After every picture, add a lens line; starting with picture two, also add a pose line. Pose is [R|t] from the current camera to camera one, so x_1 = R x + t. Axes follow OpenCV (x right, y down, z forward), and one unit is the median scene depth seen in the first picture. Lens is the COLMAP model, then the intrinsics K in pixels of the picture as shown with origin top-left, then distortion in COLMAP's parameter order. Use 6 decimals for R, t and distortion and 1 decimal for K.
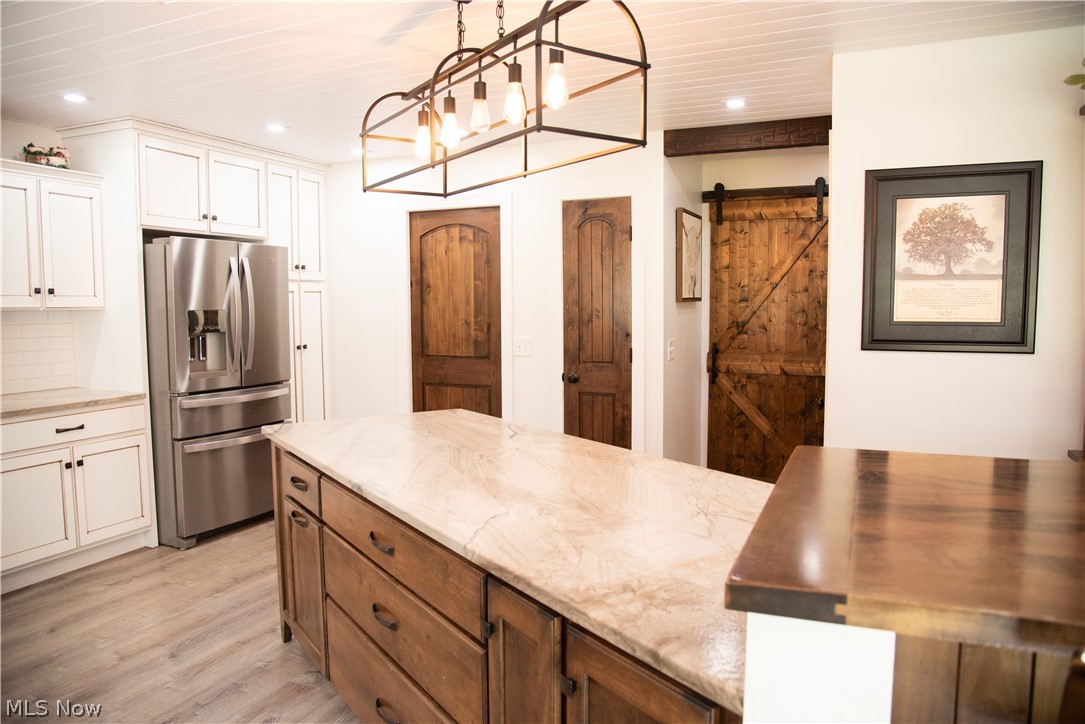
lens RADIAL K [[745.6, 0, 545.2], [0, 745.6, 361.5], [0, 0, 1]] dist [-0.098778, 0.050221]
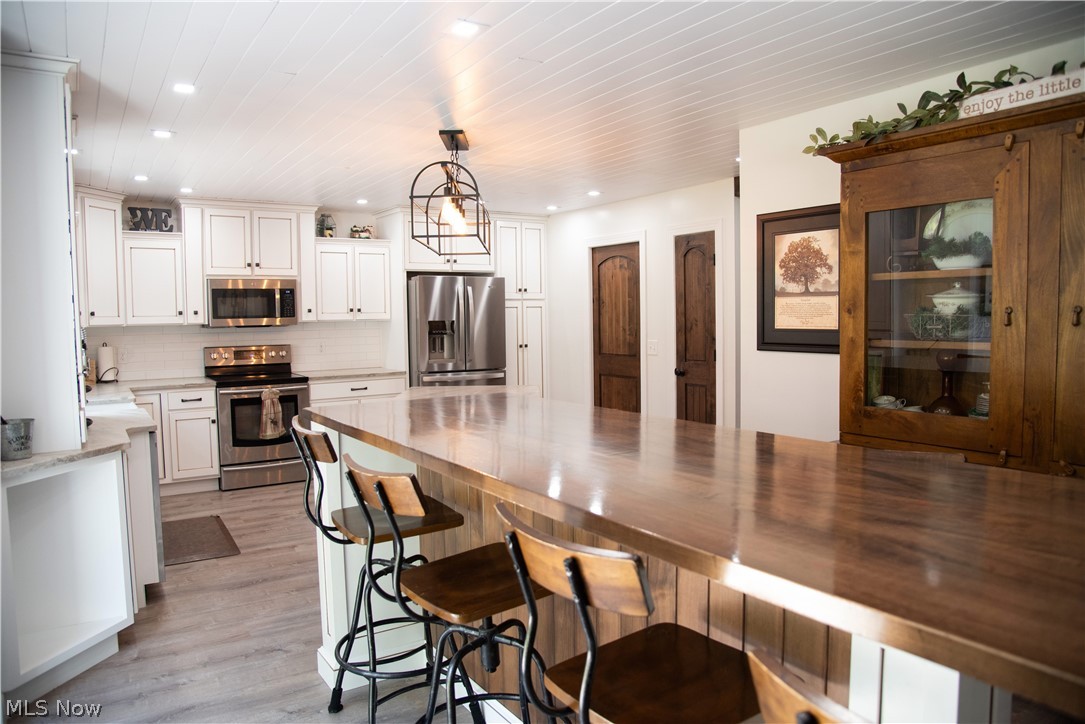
lens RADIAL K [[745.6, 0, 539.7], [0, 745.6, 362.6], [0, 0, 1]] dist [-0.098778, 0.050221]
pose [[0.838423, 0.025937, -0.544402, 0.626704], [-0.029659, 0.999558, 0.001944, 0.011782], [0.544212, 0.014517, 0.838822, -0.251534]]
